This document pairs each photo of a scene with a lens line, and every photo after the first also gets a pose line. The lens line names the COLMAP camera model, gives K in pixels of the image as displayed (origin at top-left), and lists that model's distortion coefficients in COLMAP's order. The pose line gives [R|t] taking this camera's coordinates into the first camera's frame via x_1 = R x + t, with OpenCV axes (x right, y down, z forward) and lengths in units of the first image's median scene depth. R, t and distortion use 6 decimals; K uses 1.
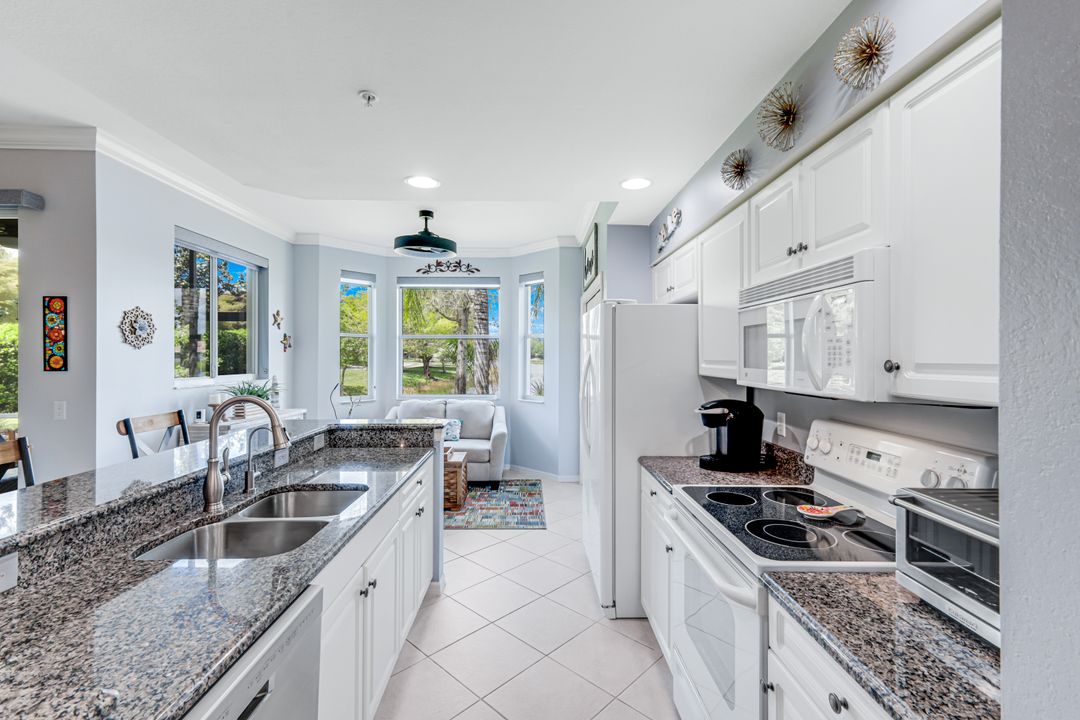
lens RADIAL K [[478.6, 0, 541.4], [0, 478.6, 354.3], [0, 0, 1]] dist [0.009058, 0.000781]
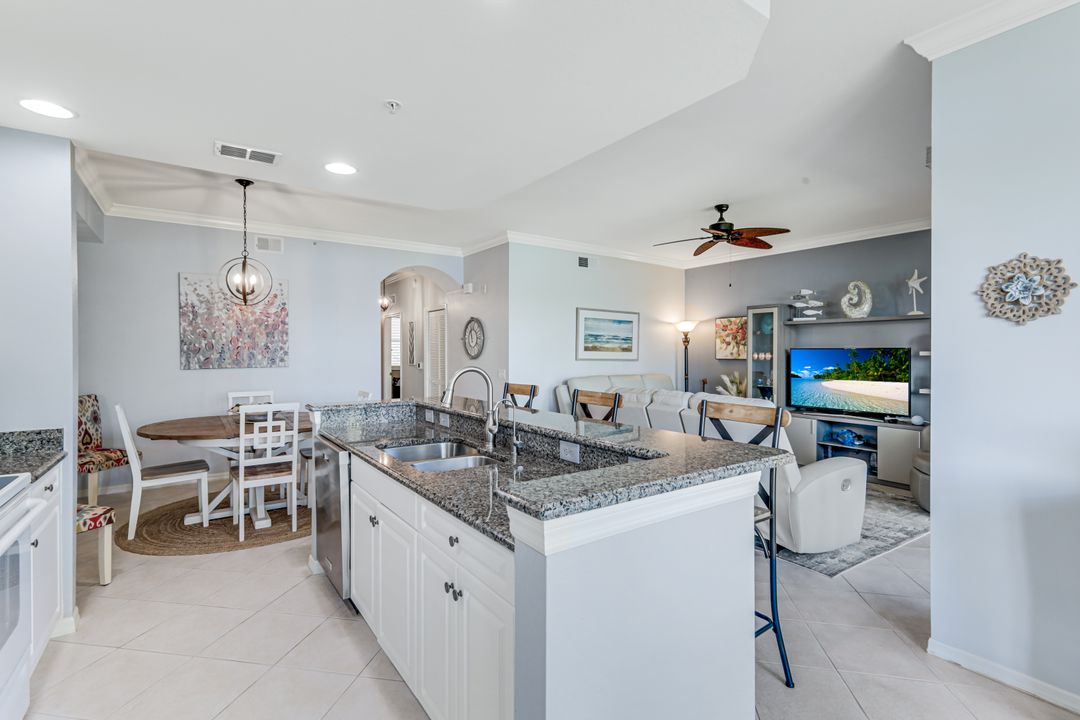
lens RADIAL K [[478.6, 0, 533.6], [0, 478.6, 360.3], [0, 0, 1]] dist [0.009058, 0.000781]
pose [[-0.821921, 0.007778, -0.569549, 0.000585], [-0.001949, 0.999863, 0.016467, 0.020006], [0.569599, 0.014645, -0.821793, 0.937944]]
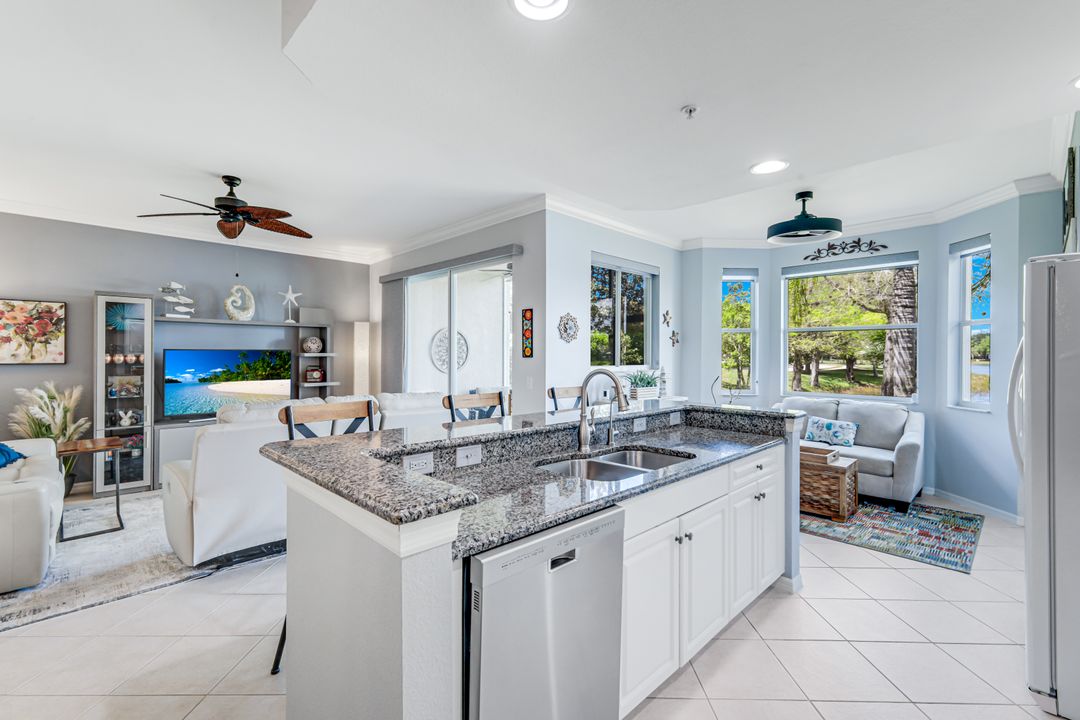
lens RADIAL K [[478.6, 0, 536.1], [0, 478.6, 351.6], [0, 0, 1]] dist [0.009058, 0.000781]
pose [[0.684117, -0.004046, -0.729361, 0.097117], [-0.001206, 0.999977, -0.006678, 0.019834], [0.729372, 0.005448, 0.684096, -0.018978]]
